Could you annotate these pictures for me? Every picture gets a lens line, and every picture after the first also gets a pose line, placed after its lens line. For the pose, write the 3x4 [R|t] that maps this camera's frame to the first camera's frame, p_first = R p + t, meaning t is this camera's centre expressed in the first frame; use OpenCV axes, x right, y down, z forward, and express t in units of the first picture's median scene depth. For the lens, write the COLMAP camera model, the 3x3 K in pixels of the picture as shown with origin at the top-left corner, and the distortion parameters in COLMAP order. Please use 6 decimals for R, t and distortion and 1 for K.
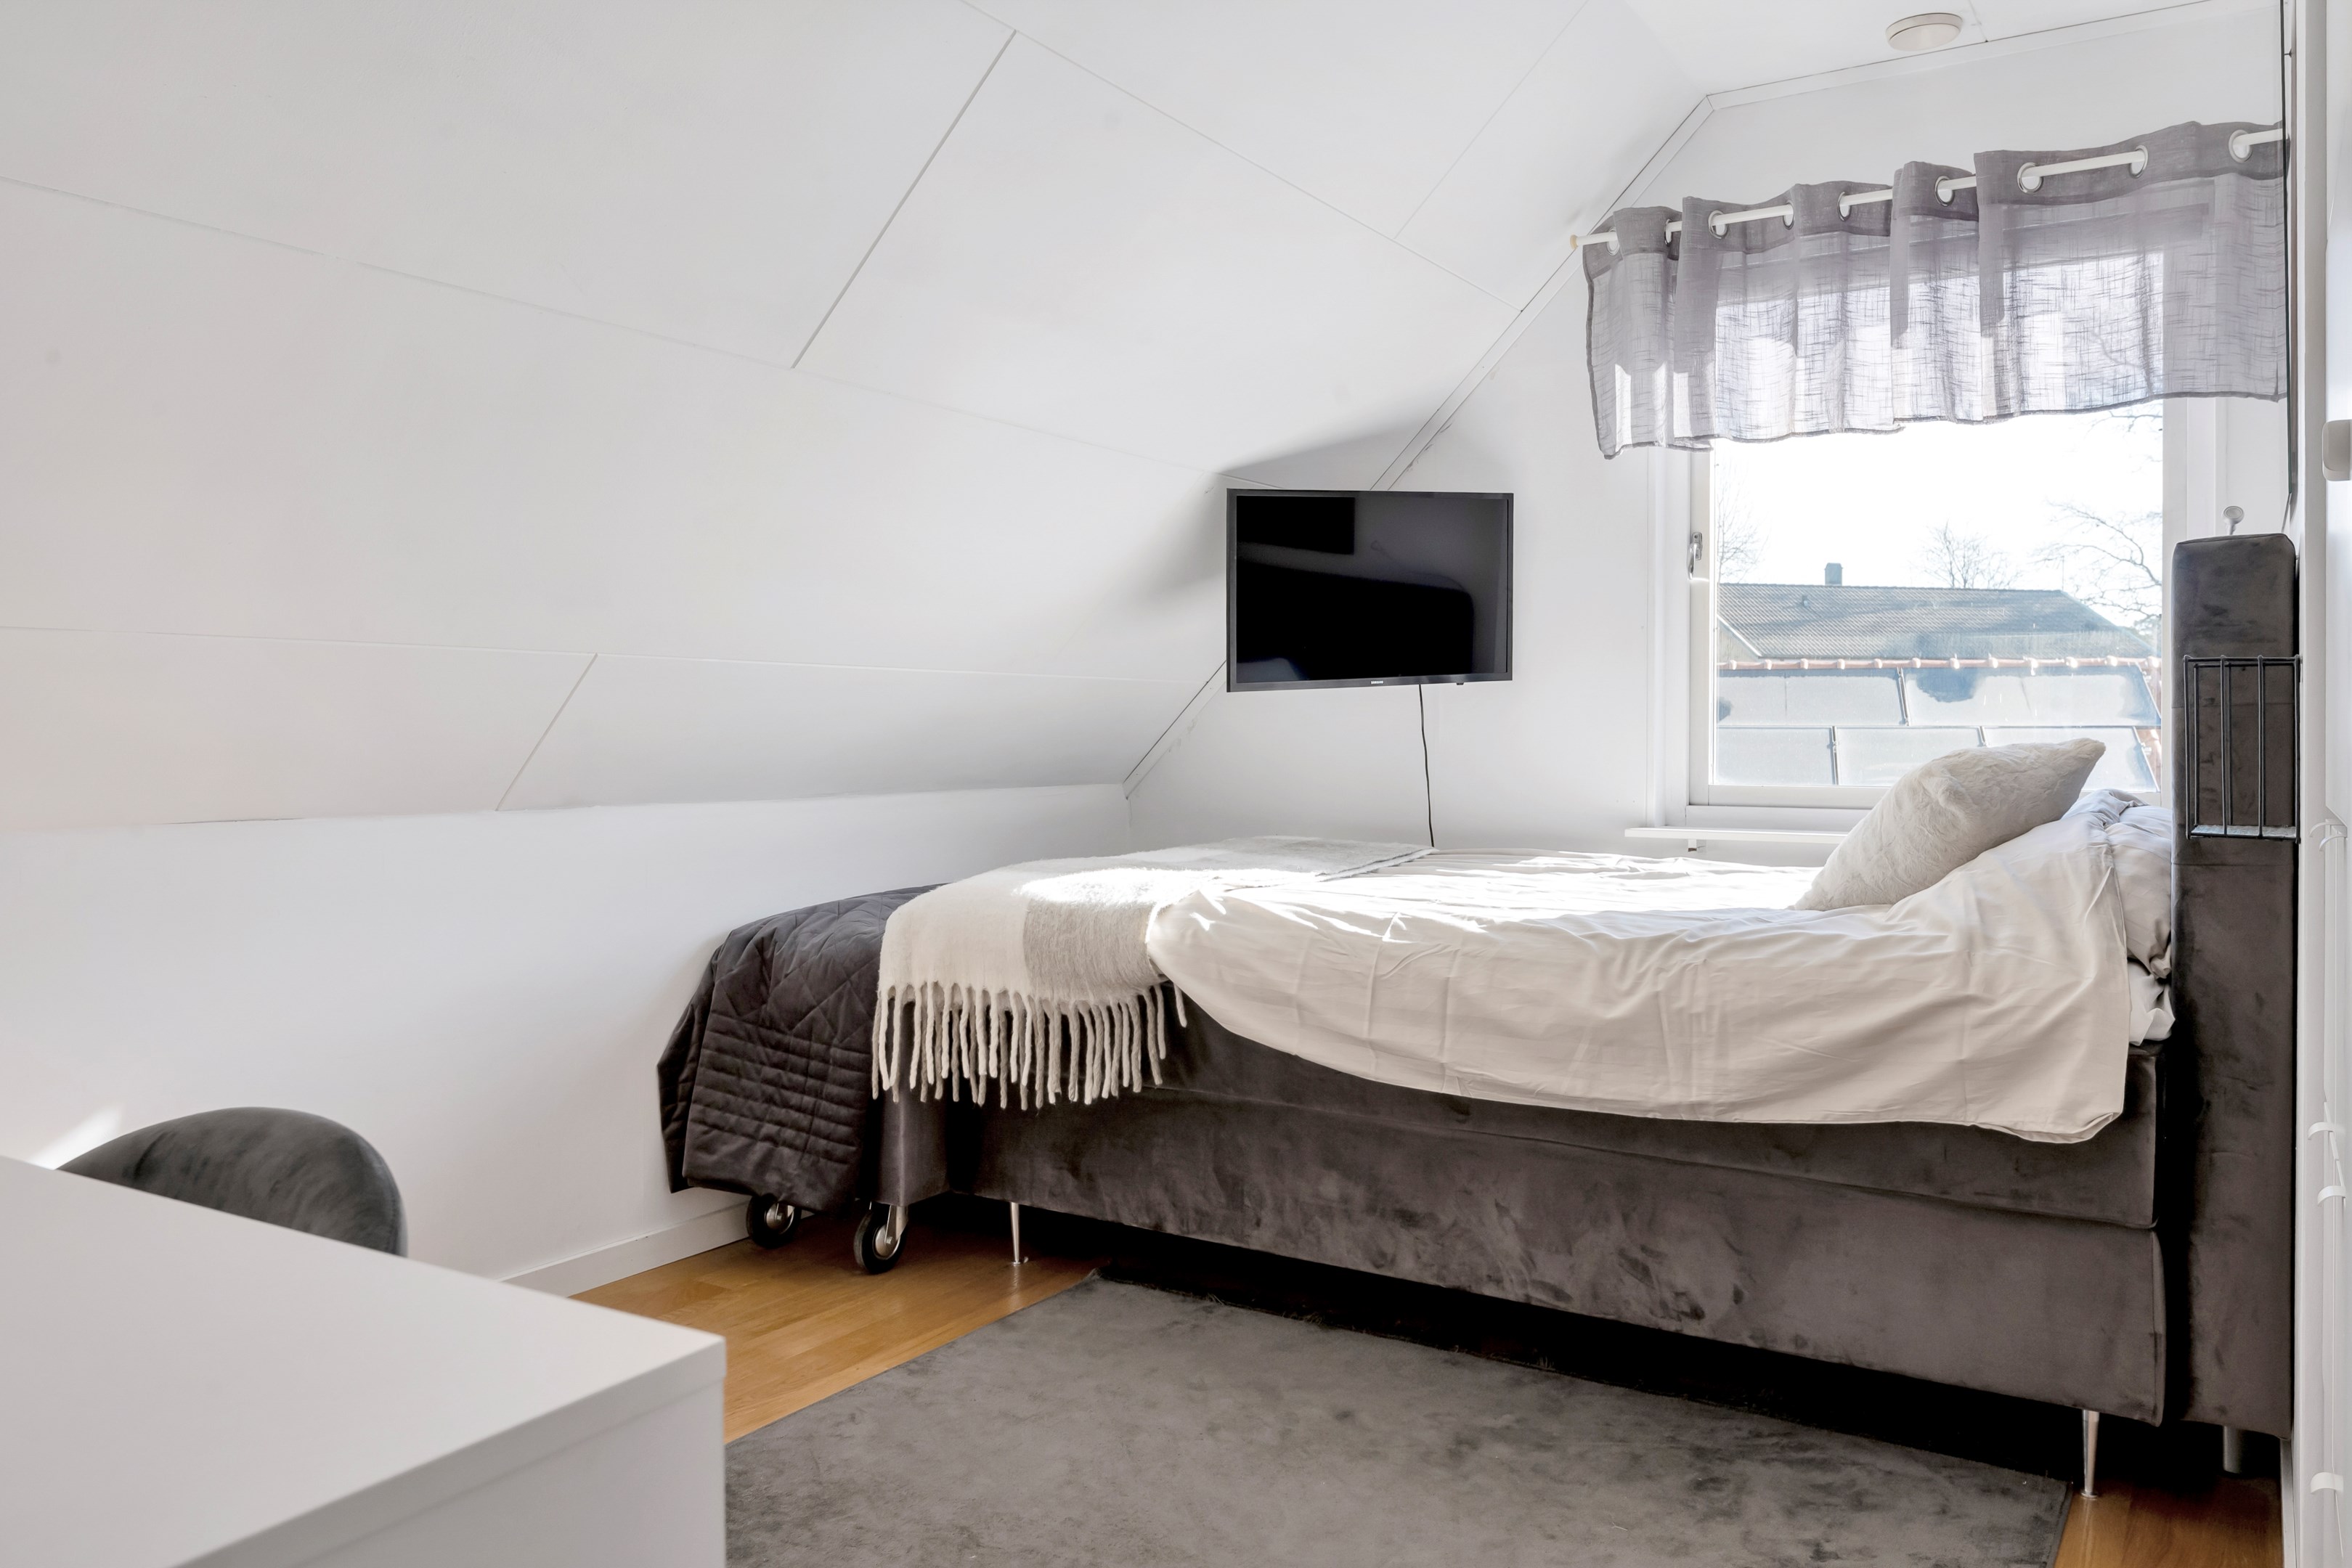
lens RADIAL K [[1617.3, 0, 1182.0], [0, 1617.3, 767.8], [0, 0, 1]] dist [0.004671, 0.000010]
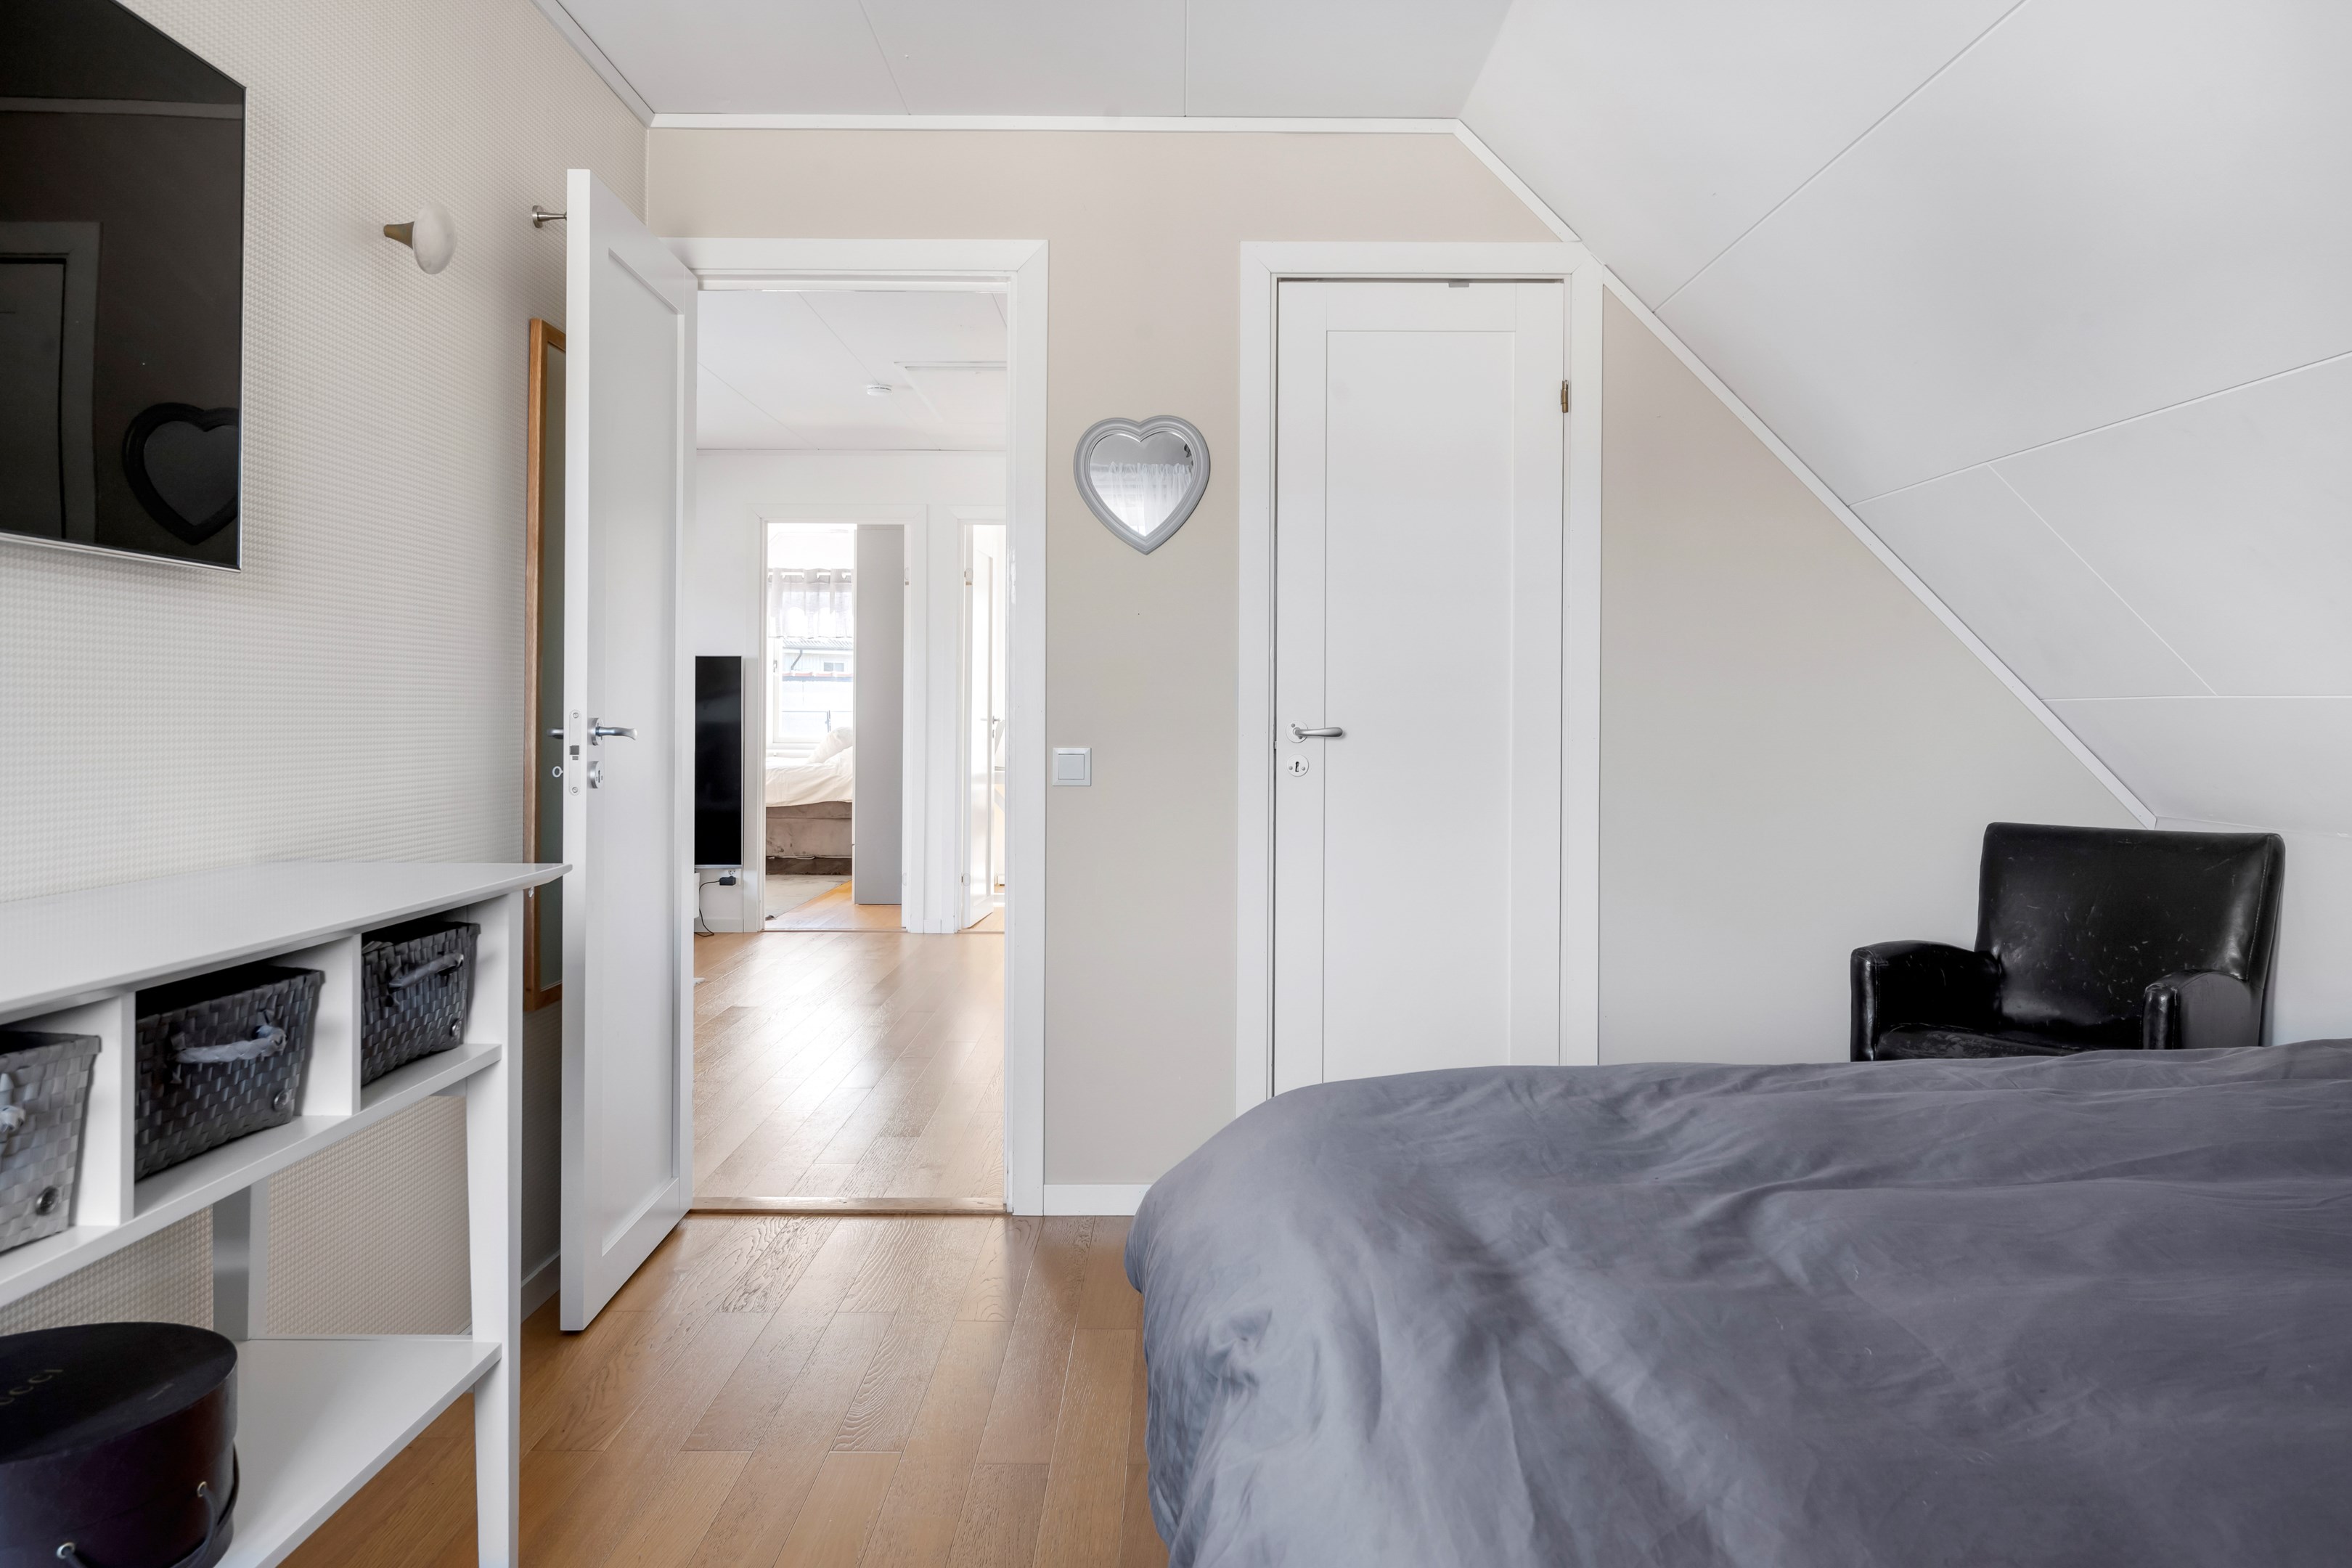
lens RADIAL K [[1617.5, 0, 1182.3], [0, 1617.5, 763.3], [0, 0, 1]] dist [0.004671, 0.000010]
pose [[0.834310, -0.007021, 0.551252, -0.997617], [-0.001819, 0.999878, 0.015488, 0.017641], [-0.551293, -0.013924, 0.834195, -2.718188]]
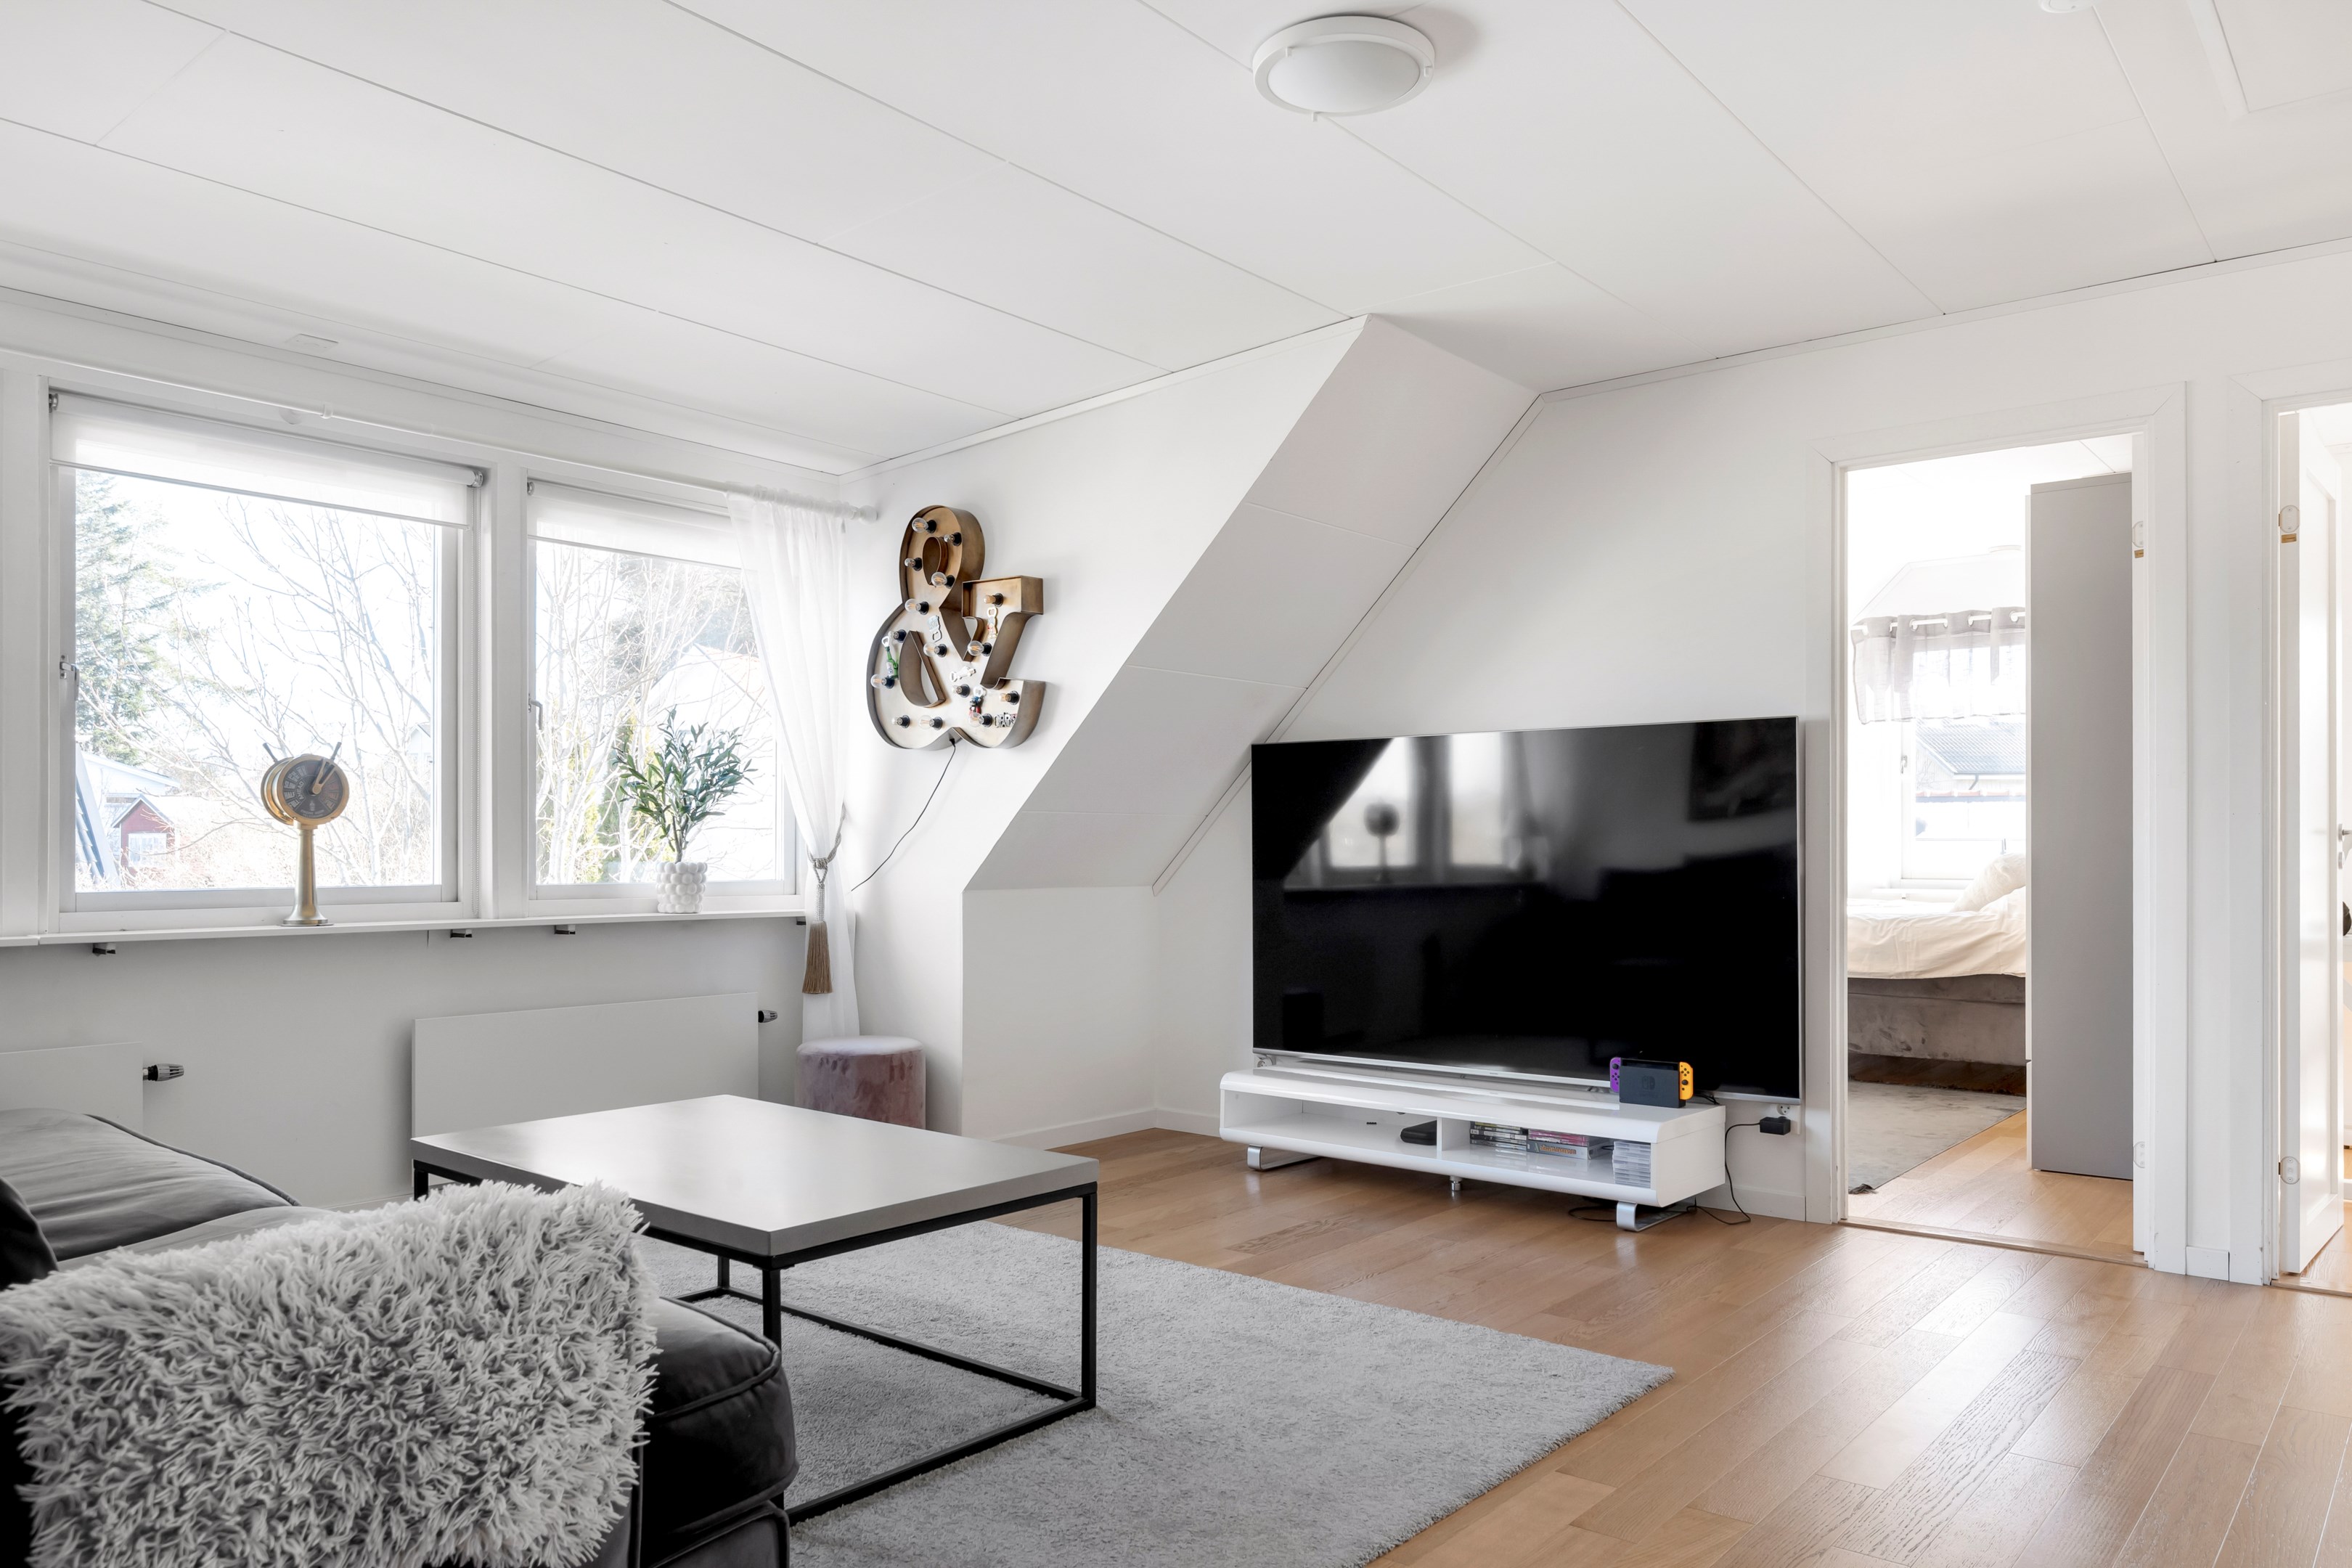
lens RADIAL K [[1617.5, 0, 1208.7], [0, 1617.5, 875.4], [0, 0, 1]] dist [0.004671, 0.000010]
pose [[0.995808, -0.004232, -0.091372, -0.527013], [0.003829, 0.999982, -0.004590, 0.030341], [0.091390, 0.004221, 0.995806, -1.590243]]
